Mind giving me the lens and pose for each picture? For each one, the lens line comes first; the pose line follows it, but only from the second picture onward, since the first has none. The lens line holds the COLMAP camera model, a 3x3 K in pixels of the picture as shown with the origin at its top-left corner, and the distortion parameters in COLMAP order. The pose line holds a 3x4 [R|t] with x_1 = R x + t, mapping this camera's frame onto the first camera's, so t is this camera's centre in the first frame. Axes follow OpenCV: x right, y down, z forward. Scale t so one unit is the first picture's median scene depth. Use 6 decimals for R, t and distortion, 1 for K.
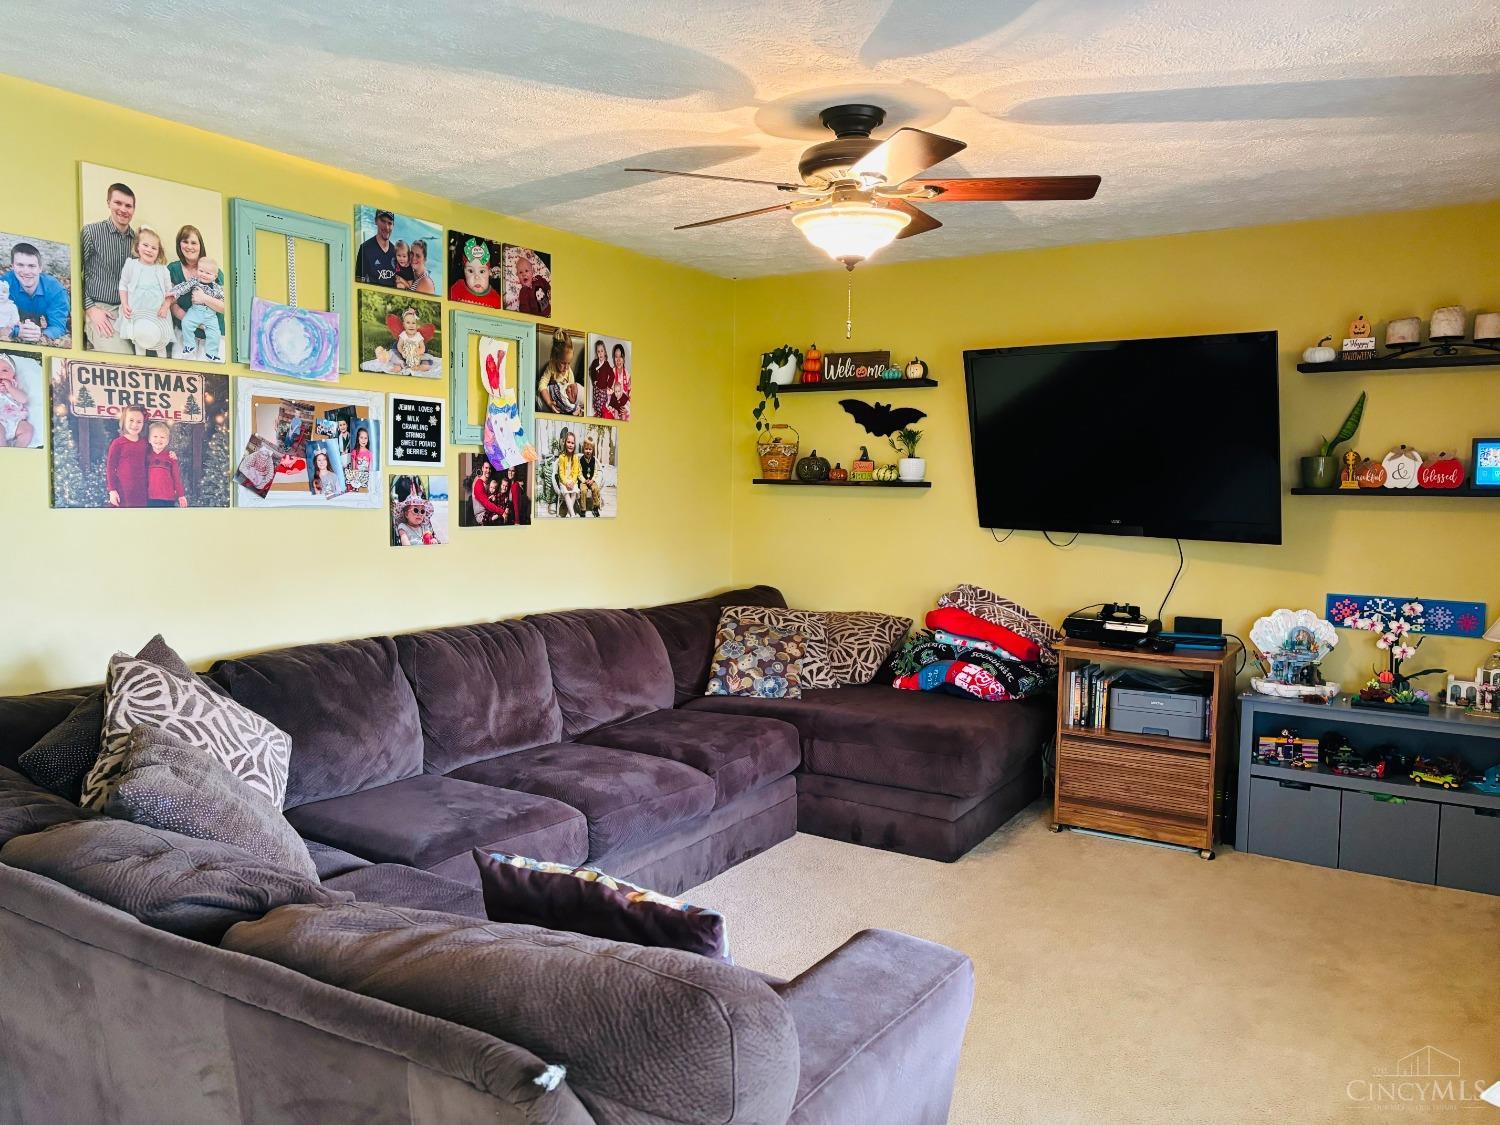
lens RADIAL K [[1137.7, 0, 735.2], [0, 1137.7, 556.8], [0, 0, 1]] dist [0.069732, -0.015643]
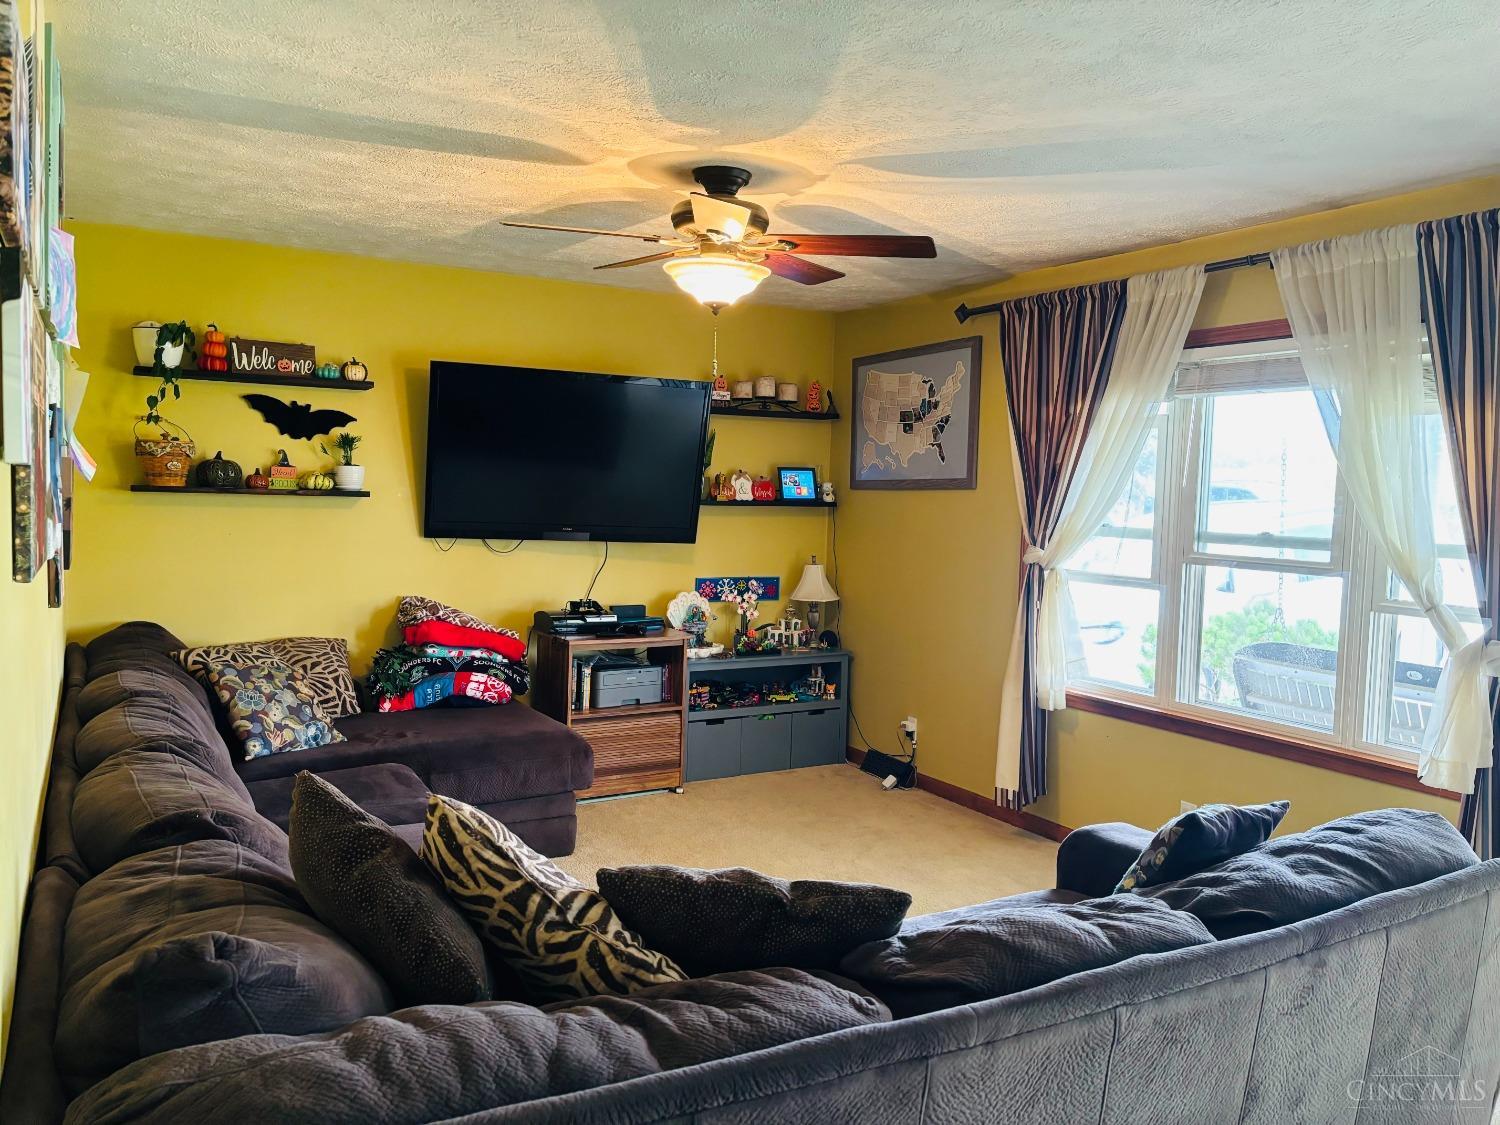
lens RADIAL K [[1137.7, 0, 734.9], [0, 1137.7, 560.9], [0, 0, 1]] dist [0.069732, -0.015643]
pose [[0.464659, -0.059029, 0.883520, -0.579646], [0.041436, 0.998132, 0.044894, -0.041761], [-0.884520, 0.015749, 0.466237, 0.315949]]
